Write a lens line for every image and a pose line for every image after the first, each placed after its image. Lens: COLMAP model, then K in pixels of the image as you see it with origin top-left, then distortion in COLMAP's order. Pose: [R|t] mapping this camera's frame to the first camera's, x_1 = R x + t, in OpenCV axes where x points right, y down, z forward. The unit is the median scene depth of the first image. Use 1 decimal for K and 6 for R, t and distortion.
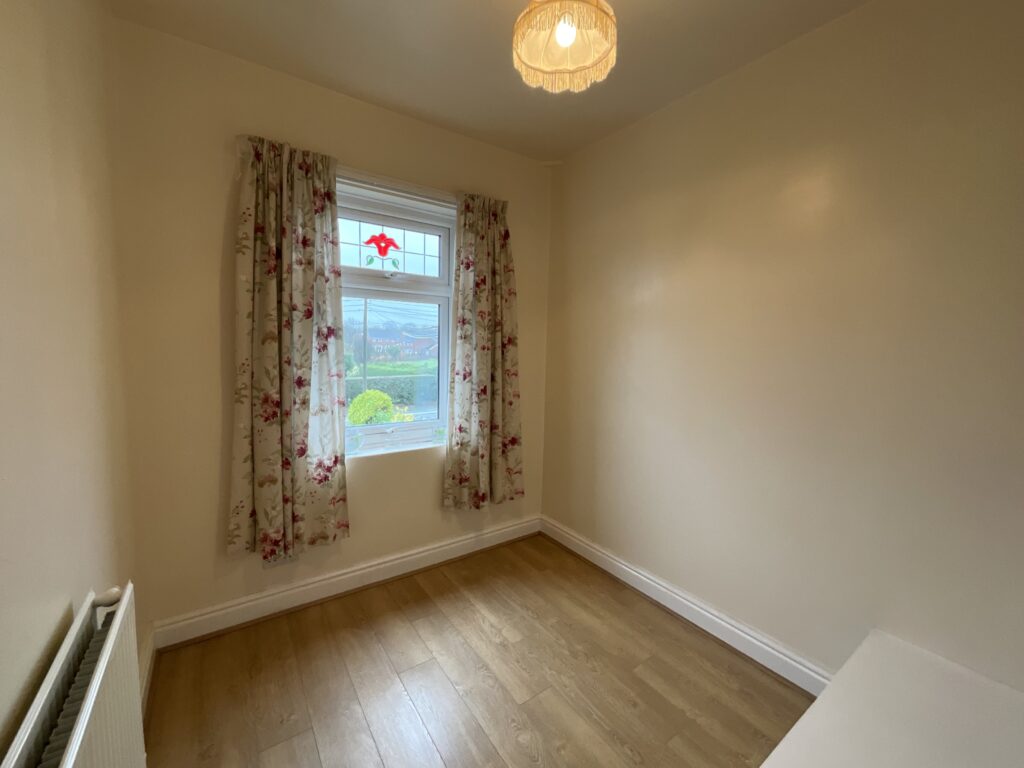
lens RADIAL K [[414.0, 0, 512.0], [0, 414.0, 384.0], [0, 0, 1]] dist [0.000503, 0.000198]
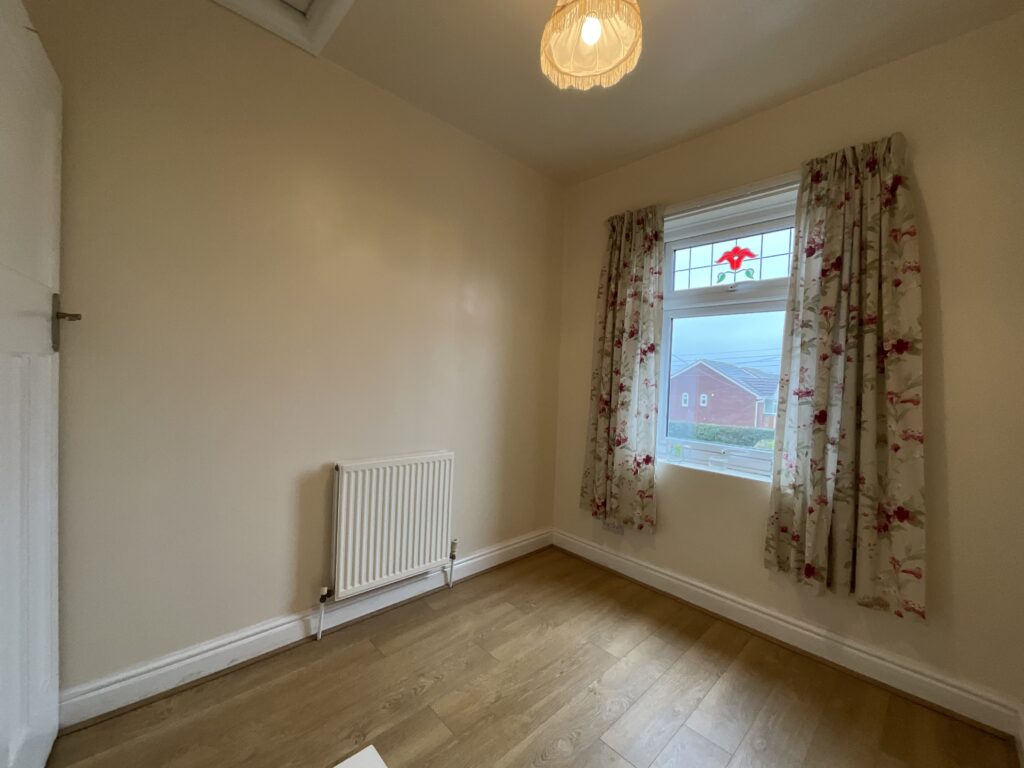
lens RADIAL K [[414.0, 0, 512.0], [0, 414.0, 384.0], [0, 0, 1]] dist [0.000503, 0.000198]
pose [[0.150950, 0.000377, -0.988541, 0.639269], [-0.131623, 0.991104, -0.019721, 0.049352], [0.979740, 0.133091, 0.149656, 0.430665]]
